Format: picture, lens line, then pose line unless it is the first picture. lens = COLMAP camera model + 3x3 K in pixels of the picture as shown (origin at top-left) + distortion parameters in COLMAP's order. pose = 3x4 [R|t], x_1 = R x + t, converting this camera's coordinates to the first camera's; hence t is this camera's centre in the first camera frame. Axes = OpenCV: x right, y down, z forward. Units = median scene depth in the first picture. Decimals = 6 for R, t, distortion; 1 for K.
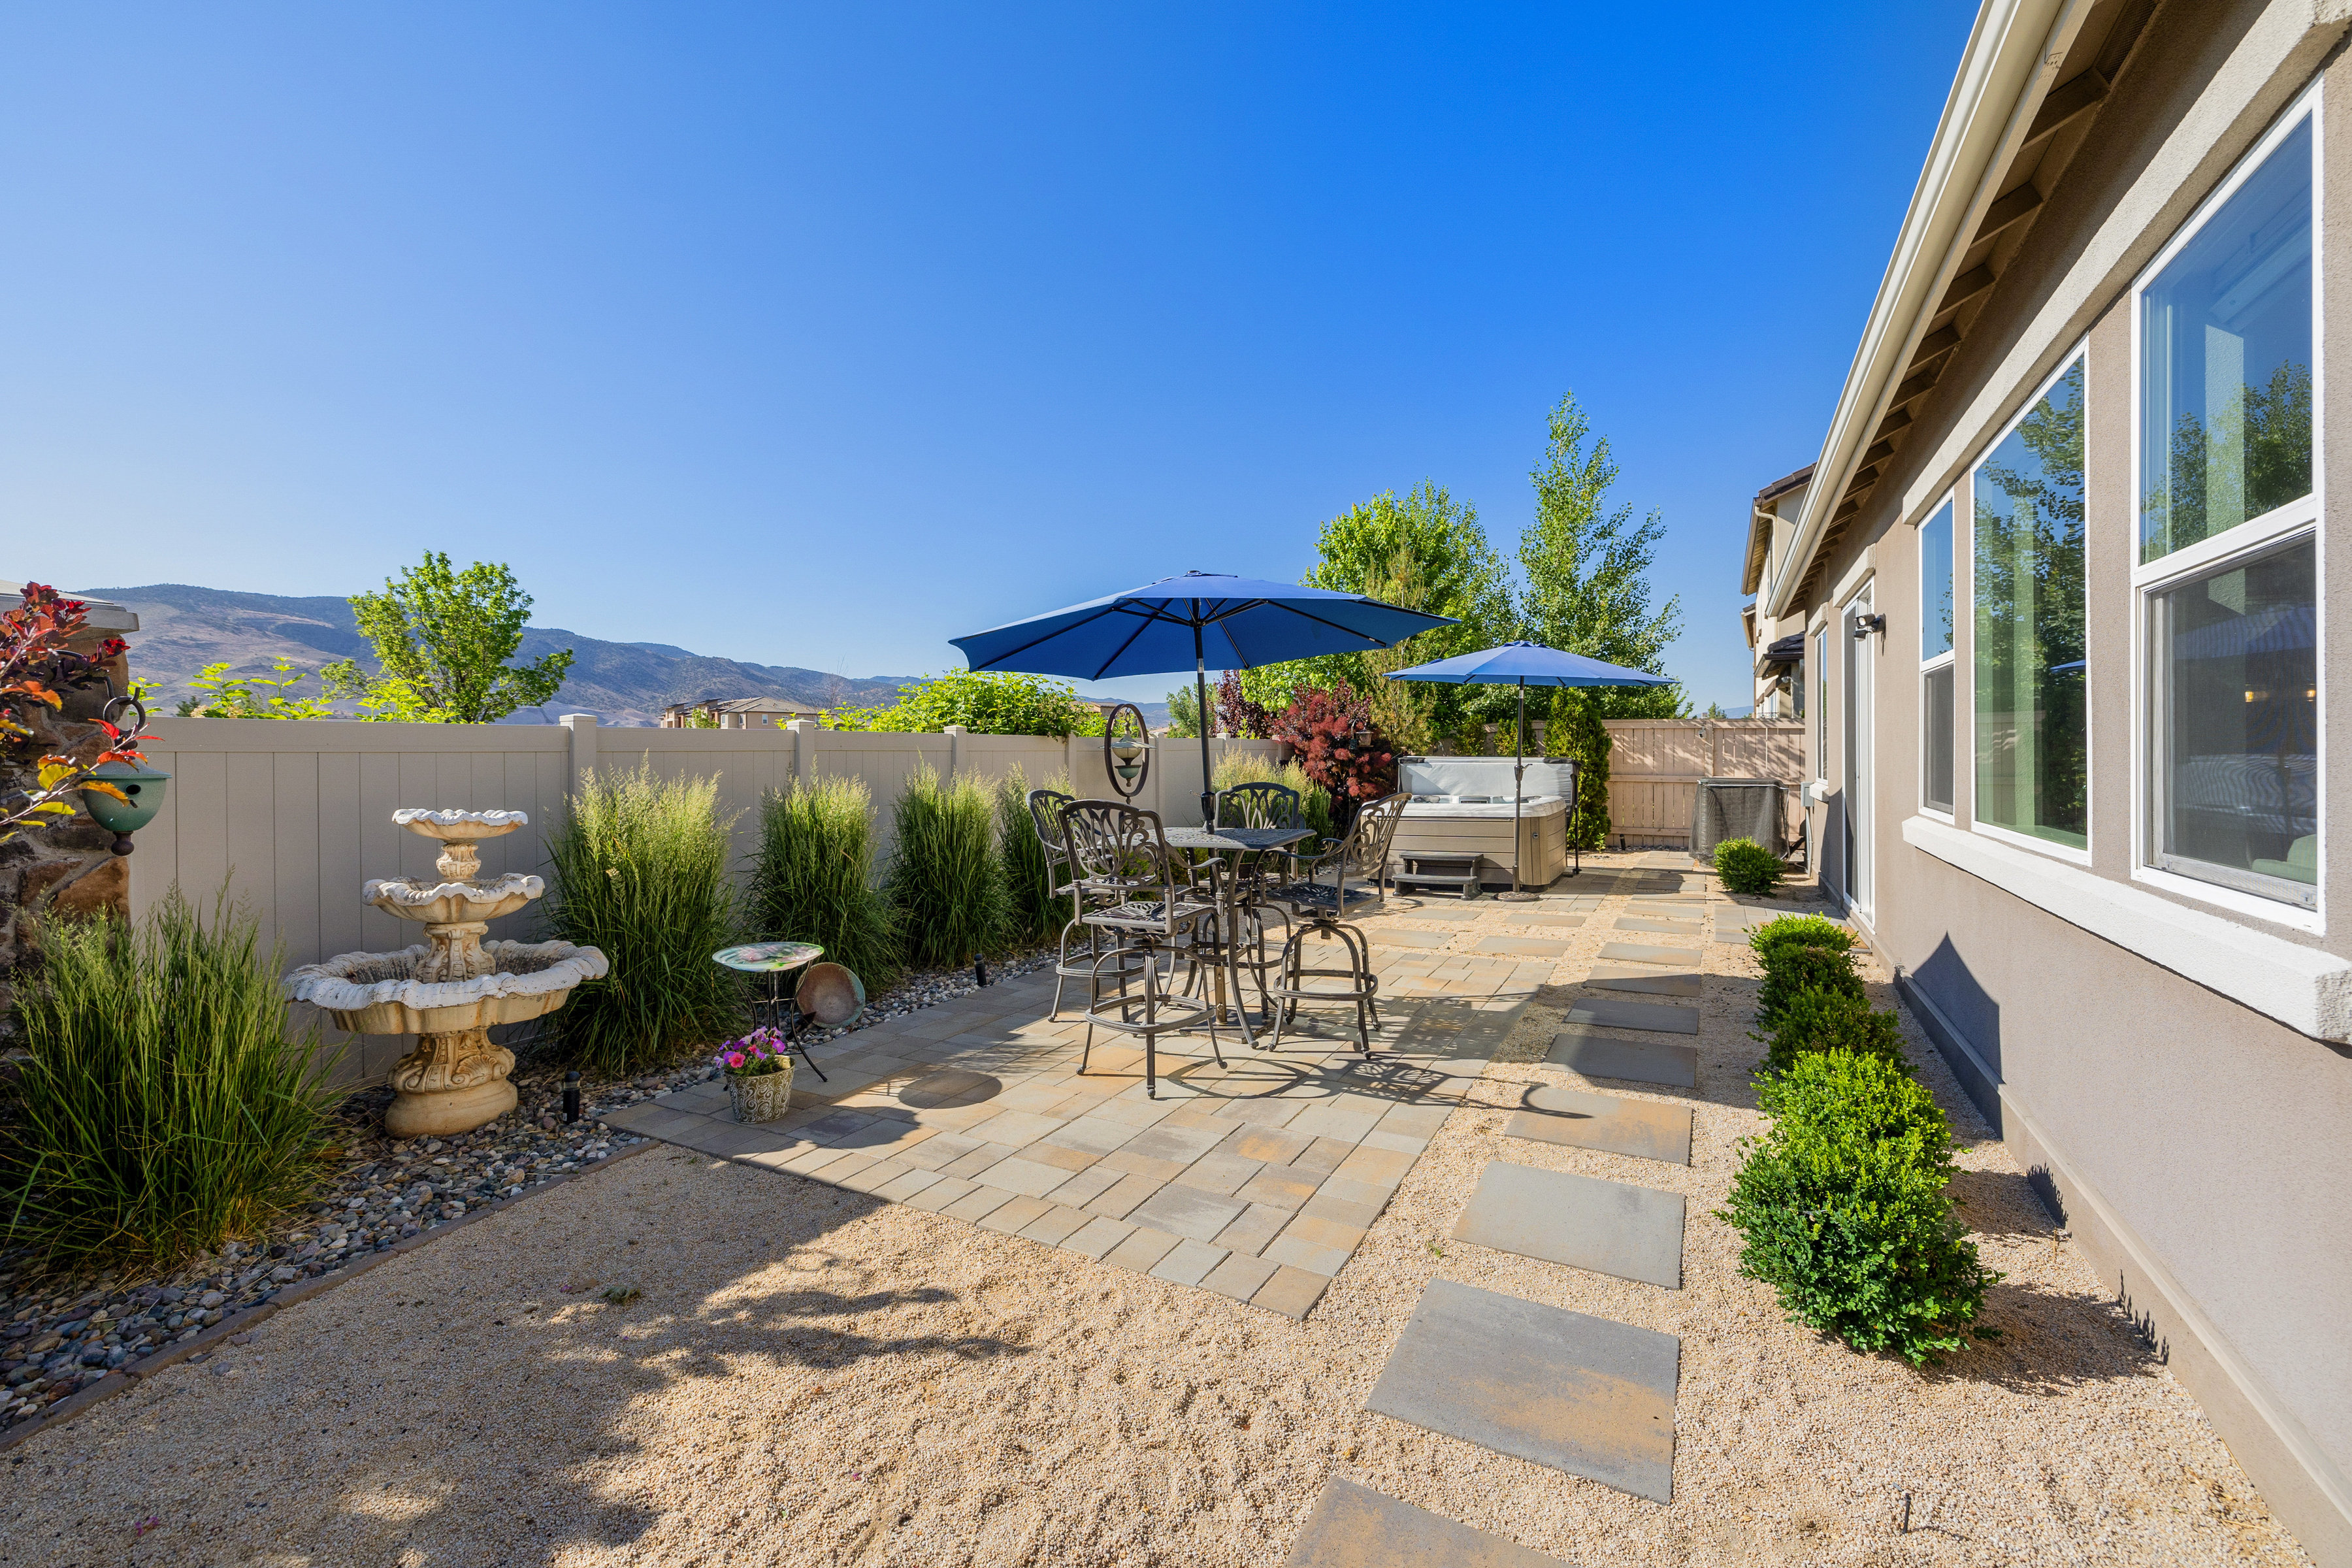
lens RADIAL K [[1007.3, 0, 1166.6], [0, 1007.3, 766.6], [0, 0, 1]] dist [0.004708, -0.000072]
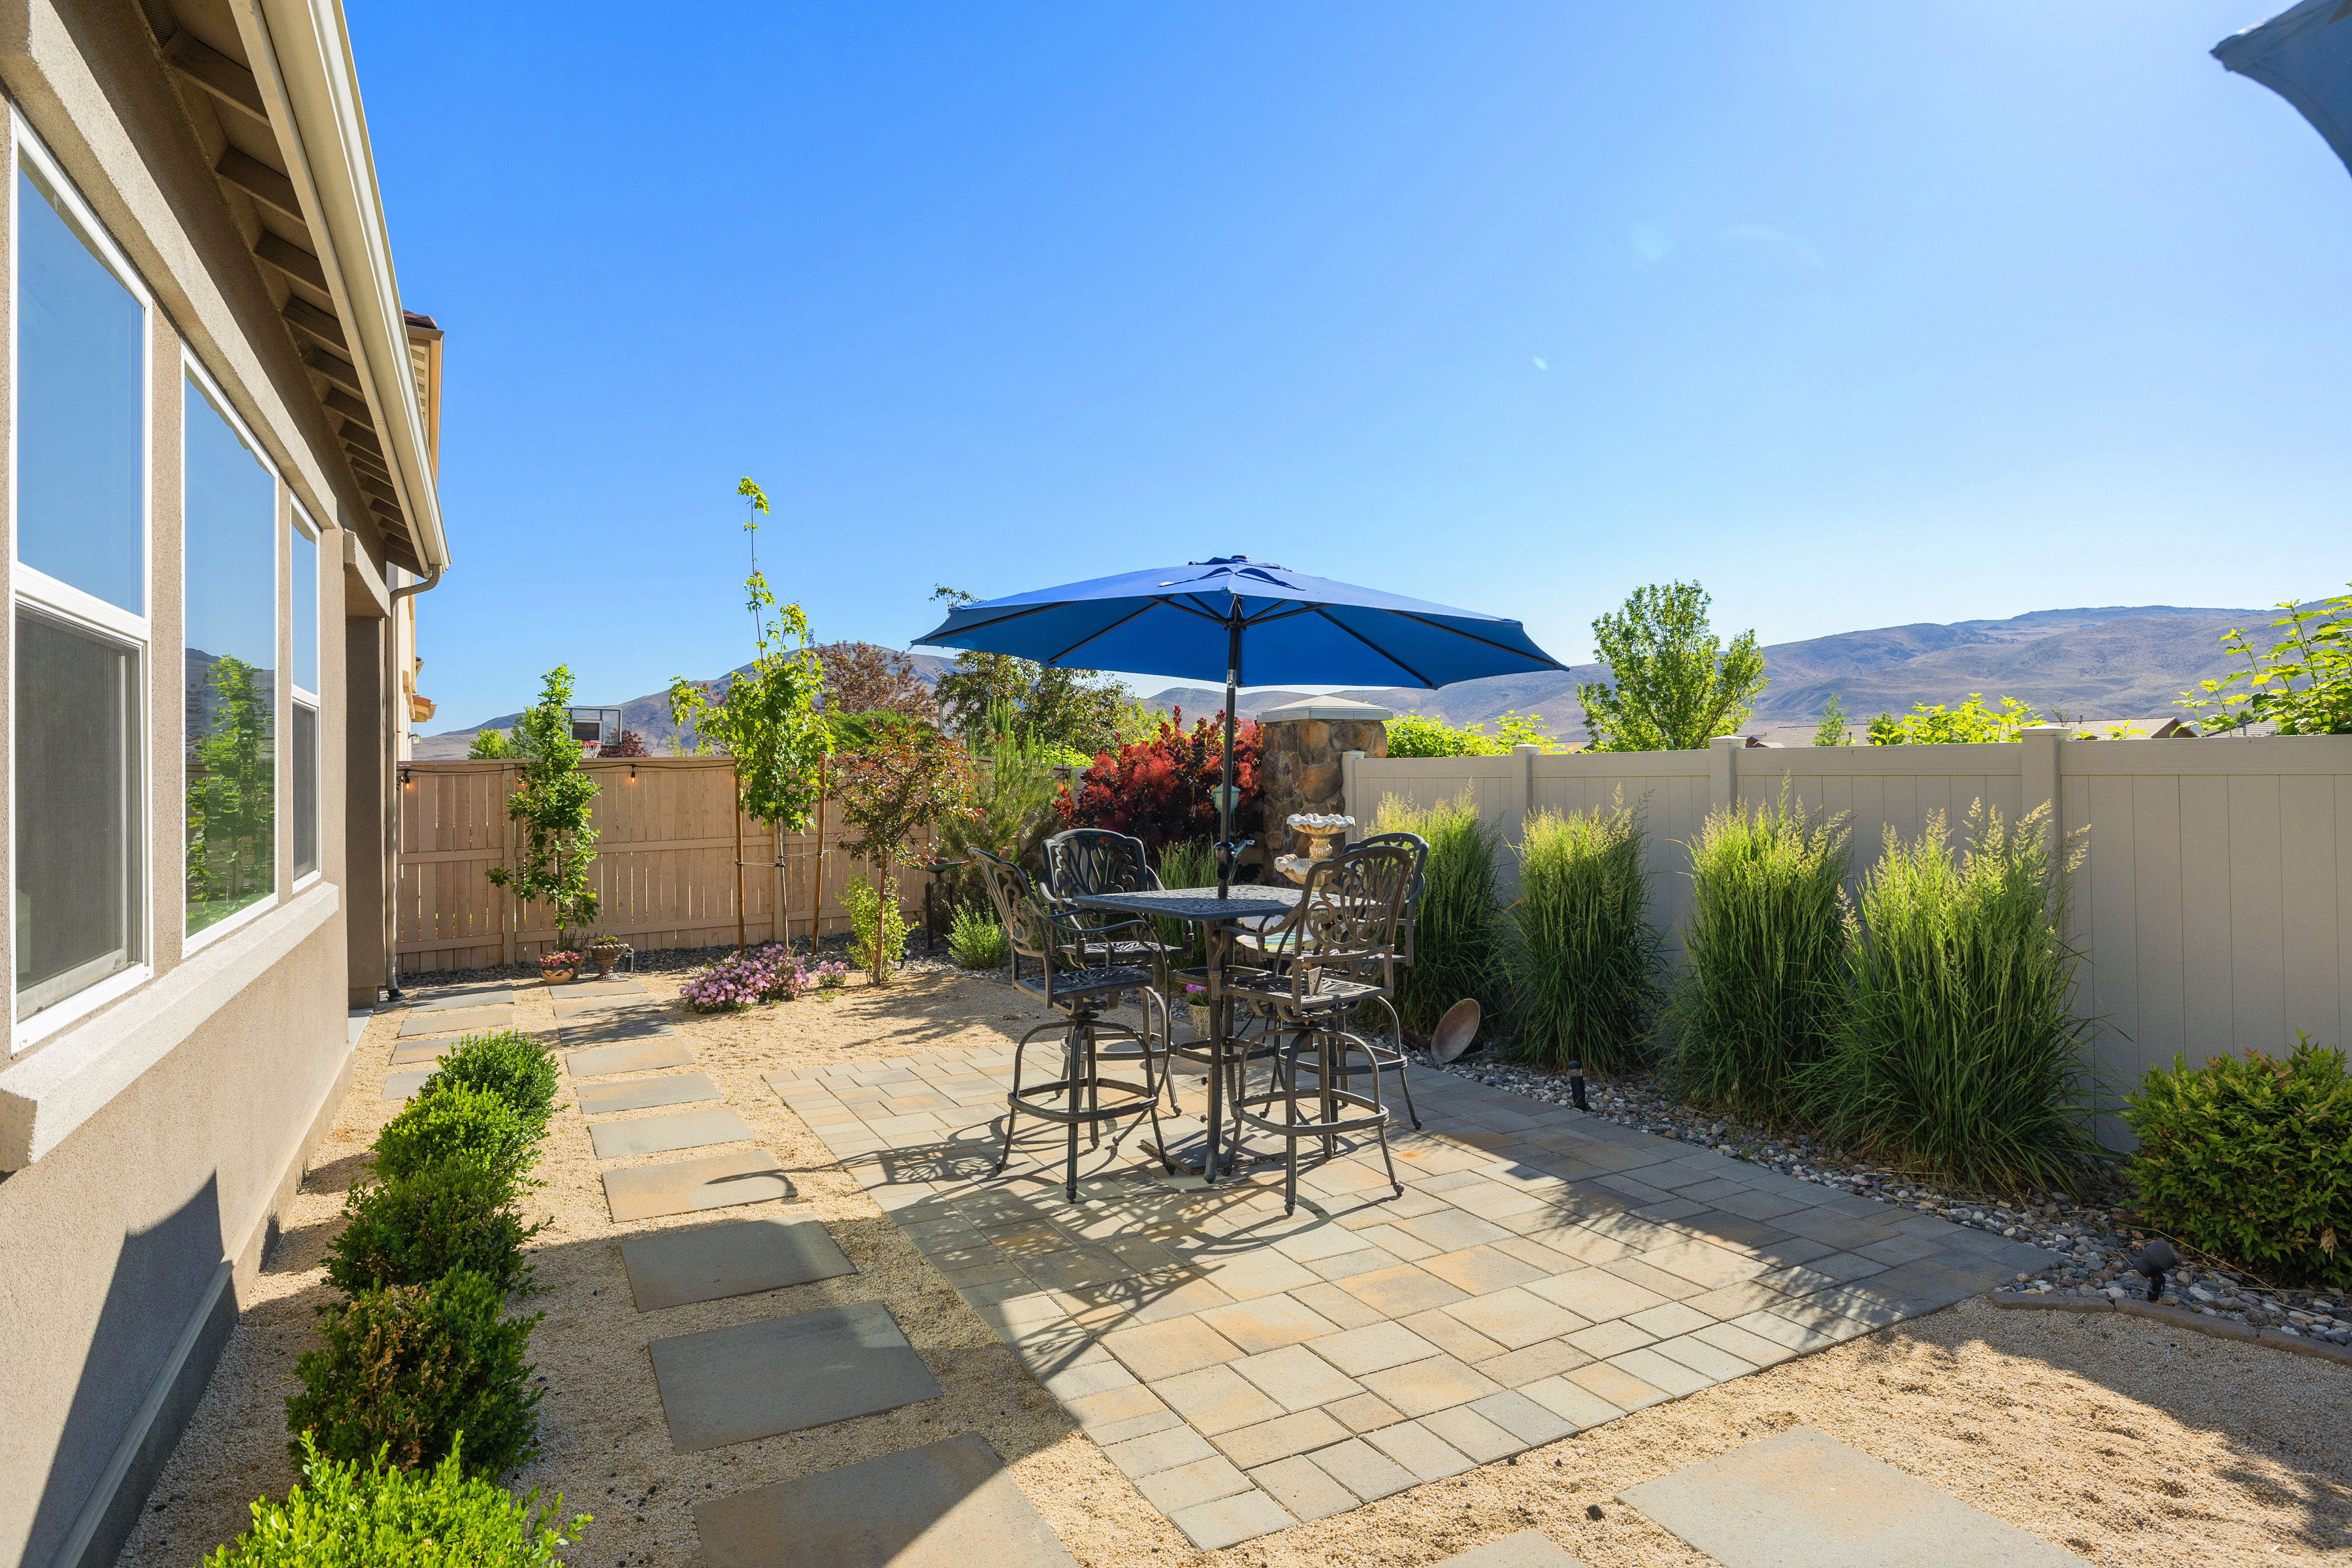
lens RADIAL K [[1261.5, 0, 1166.3], [0, 1261.5, 774.0], [0, 0, 1]] dist [-0.000114, 0.000006]
pose [[-0.553196, 0.014199, -0.832930, 1.004765], [0.000086, 0.999856, 0.016988, -0.047348], [0.833051, 0.009326, -0.553118, 1.740490]]
